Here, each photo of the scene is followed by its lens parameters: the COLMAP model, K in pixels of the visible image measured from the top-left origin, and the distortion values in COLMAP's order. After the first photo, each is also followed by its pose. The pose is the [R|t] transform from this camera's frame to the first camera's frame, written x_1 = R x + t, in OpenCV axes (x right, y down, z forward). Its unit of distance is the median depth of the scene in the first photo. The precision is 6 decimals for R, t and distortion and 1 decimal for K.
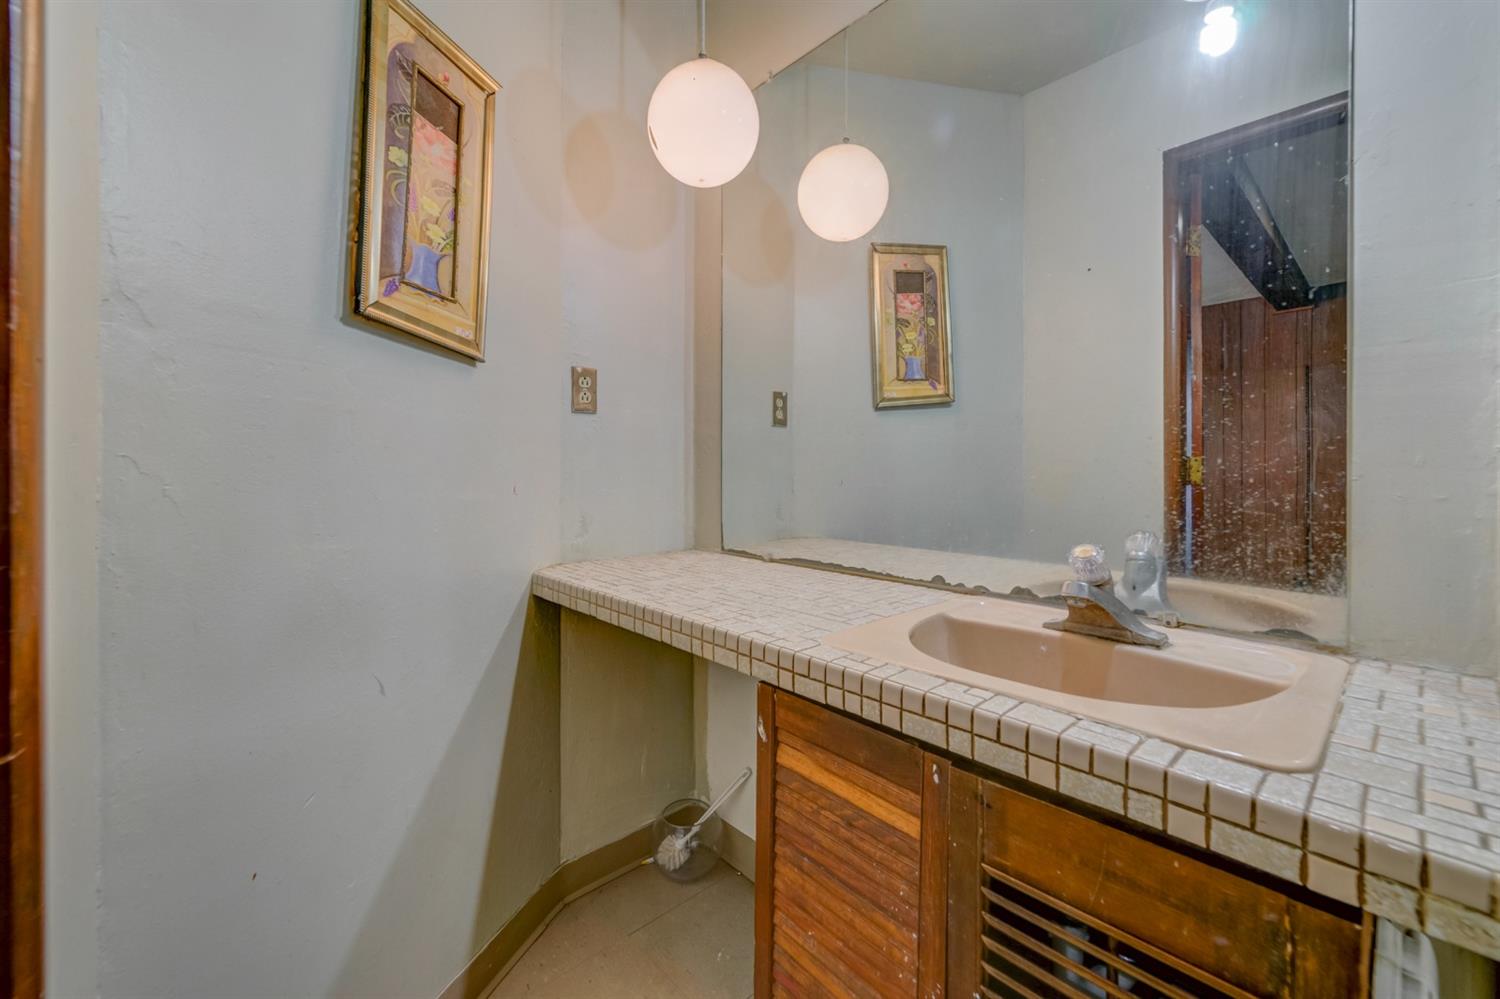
lens RADIAL K [[587.7, 0, 741.0], [0, 587.7, 495.5], [0, 0, 1]] dist [-0.014886, 0.009008]
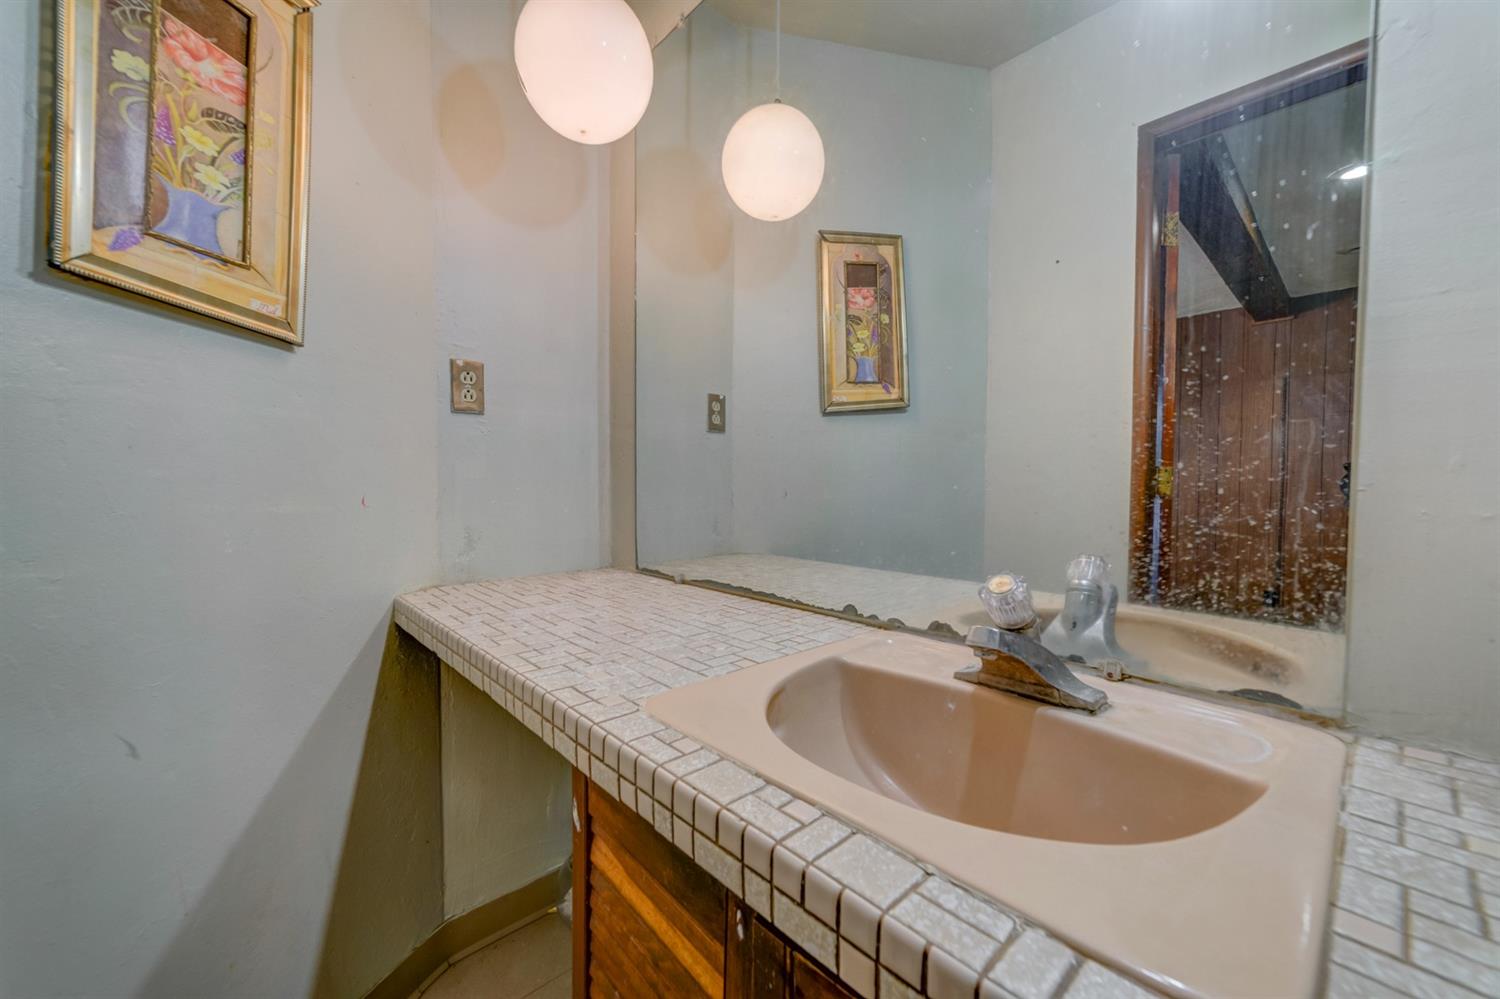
lens RADIAL K [[565.3, 0, 745.3], [0, 565.3, 525.8], [0, 0, 1]] dist [-0.014527, 0.006510]
pose [[0.999953, 0.001570, 0.009556, 0.198951], [-0.001887, 0.999445, 0.033247, -0.003144], [-0.009499, -0.033264, 0.999401, 0.220558]]
